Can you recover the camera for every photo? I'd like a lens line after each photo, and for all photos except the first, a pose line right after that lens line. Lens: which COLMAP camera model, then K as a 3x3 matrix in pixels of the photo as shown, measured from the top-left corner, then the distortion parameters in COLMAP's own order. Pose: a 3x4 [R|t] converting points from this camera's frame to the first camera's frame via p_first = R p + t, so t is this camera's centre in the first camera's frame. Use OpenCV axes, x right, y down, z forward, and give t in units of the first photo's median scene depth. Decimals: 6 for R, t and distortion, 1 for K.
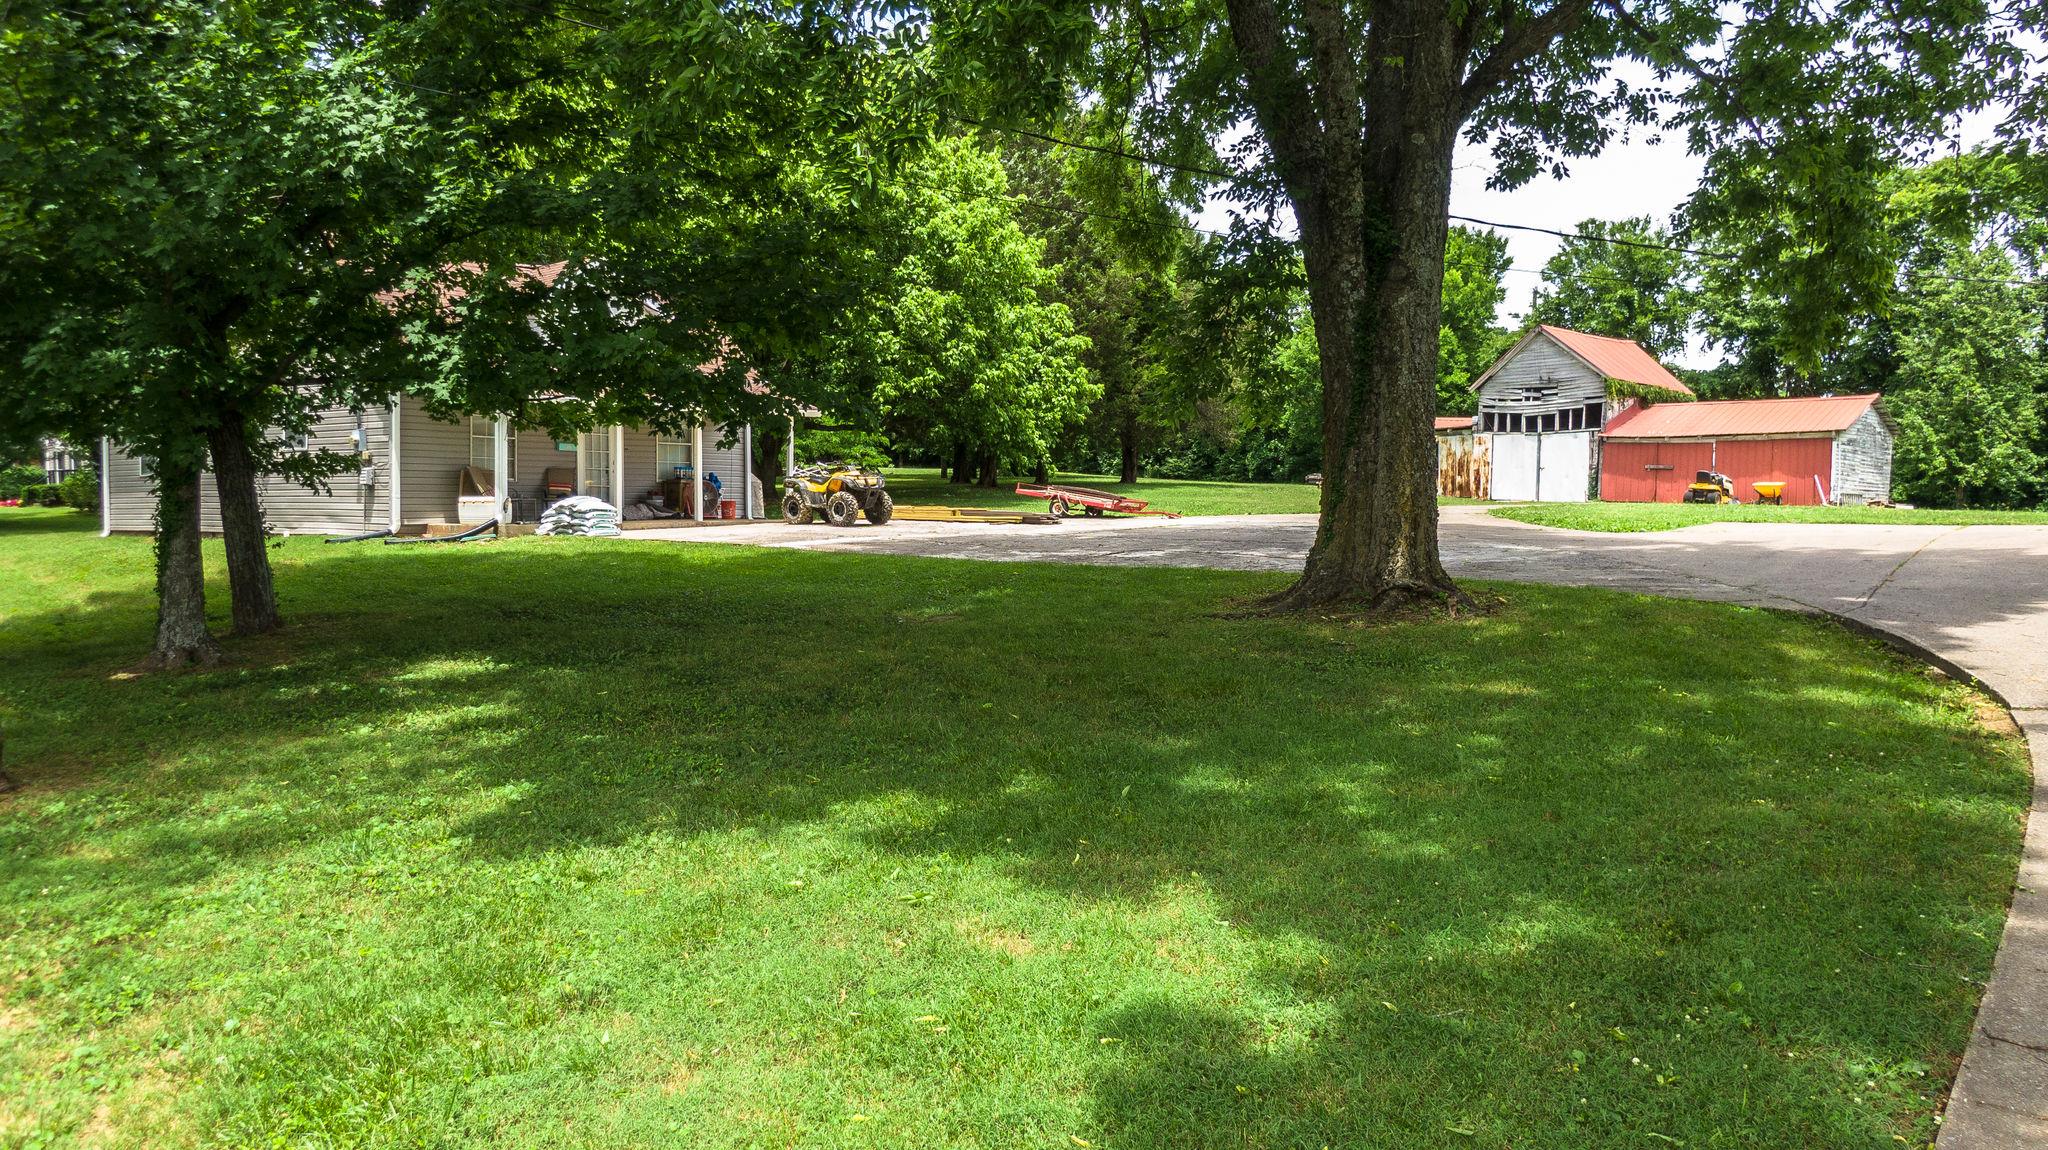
lens RADIAL K [[1407.6, 0, 1015.8], [0, 1407.6, 575.6], [0, 0, 1]] dist [-0.003954, 0.000926]
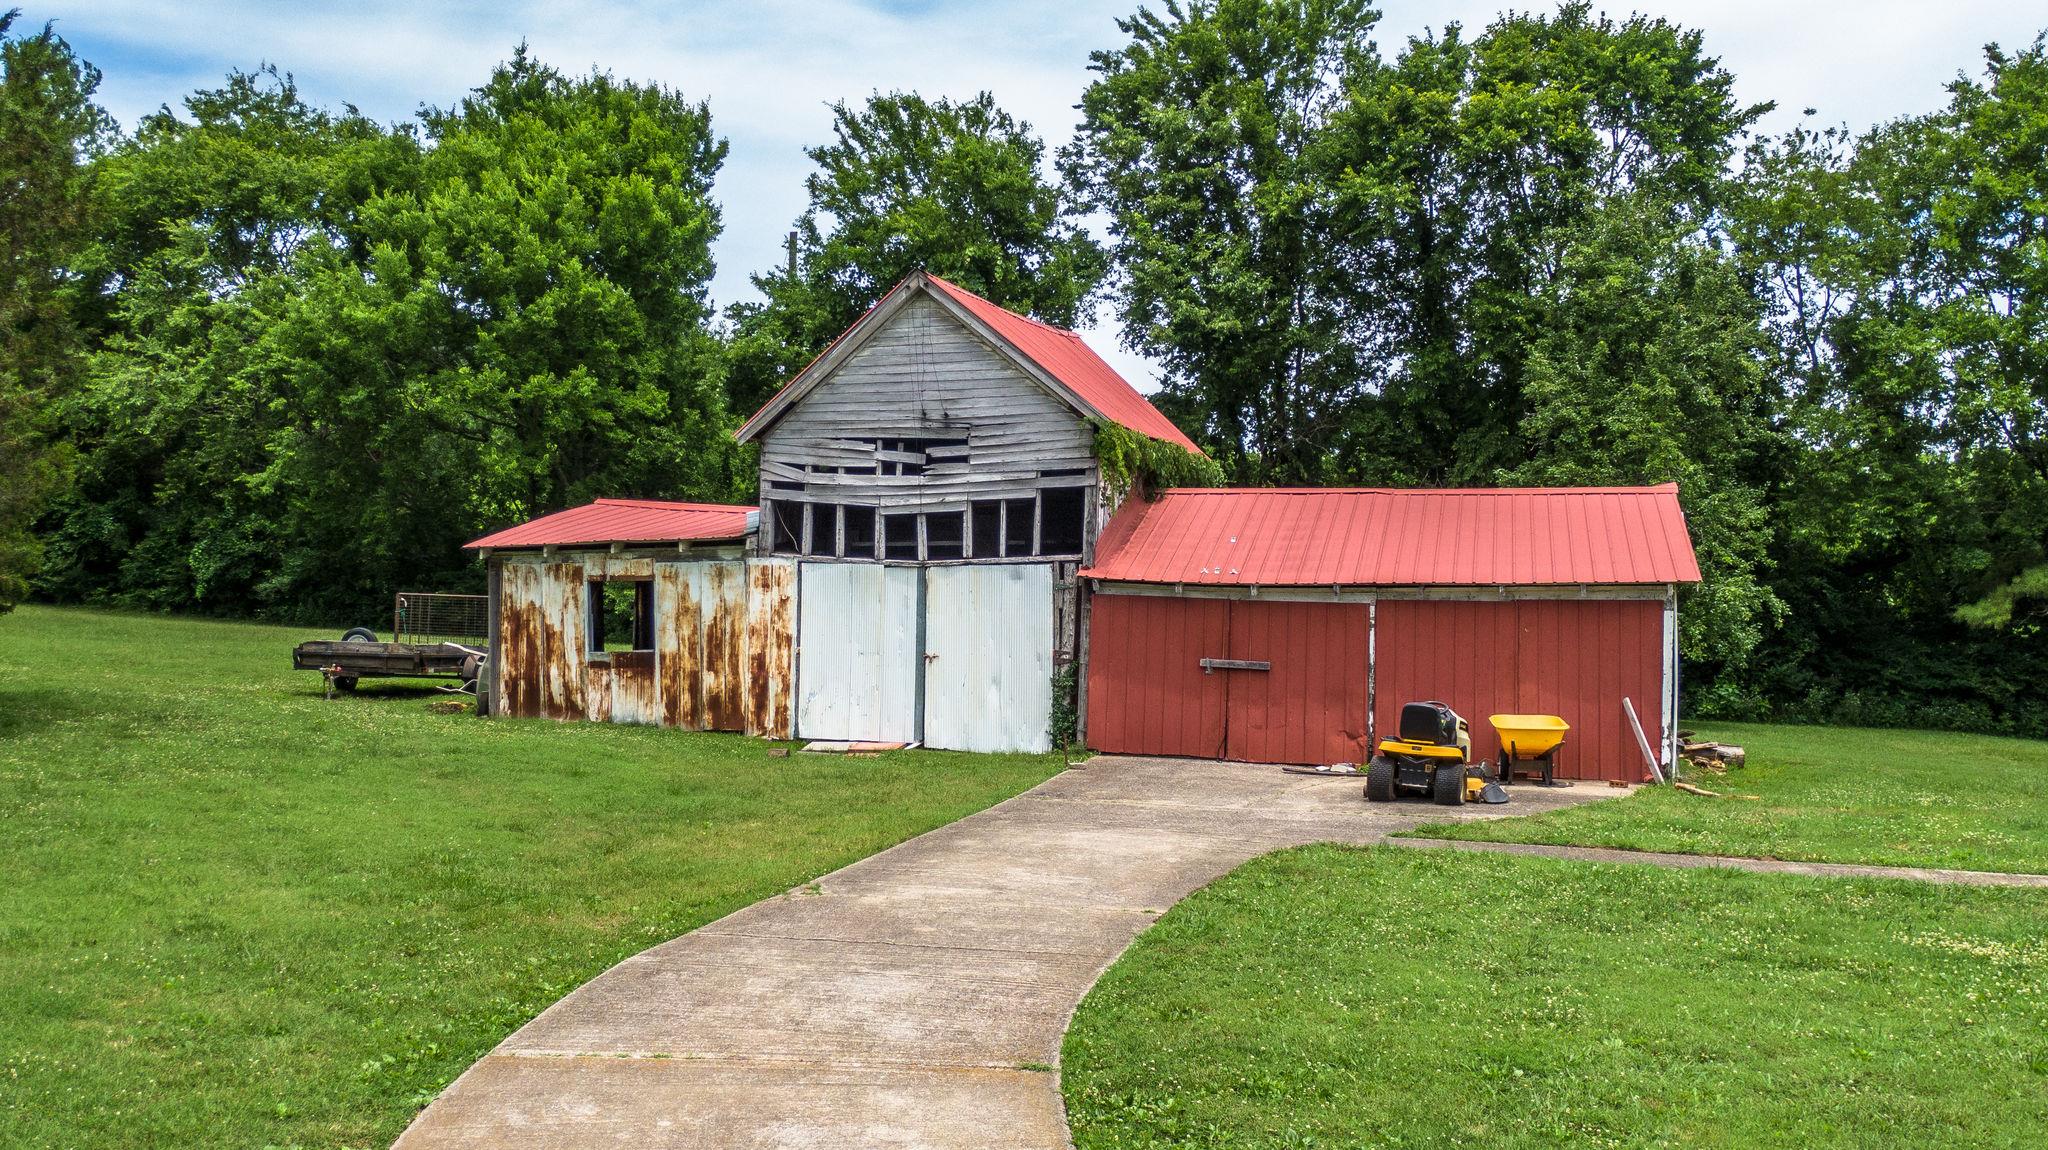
lens RADIAL K [[2547.8, 0, 1023.1], [0, 2547.8, 580.5], [0, 0, 1]] dist [-0.015370, 0.000000]
pose [[0.895016, 0.010177, 0.445917, 0.096650], [0.017900, 0.998115, -0.058707, -0.056208], [-0.445674, 0.060526, 0.893147, 0.386886]]
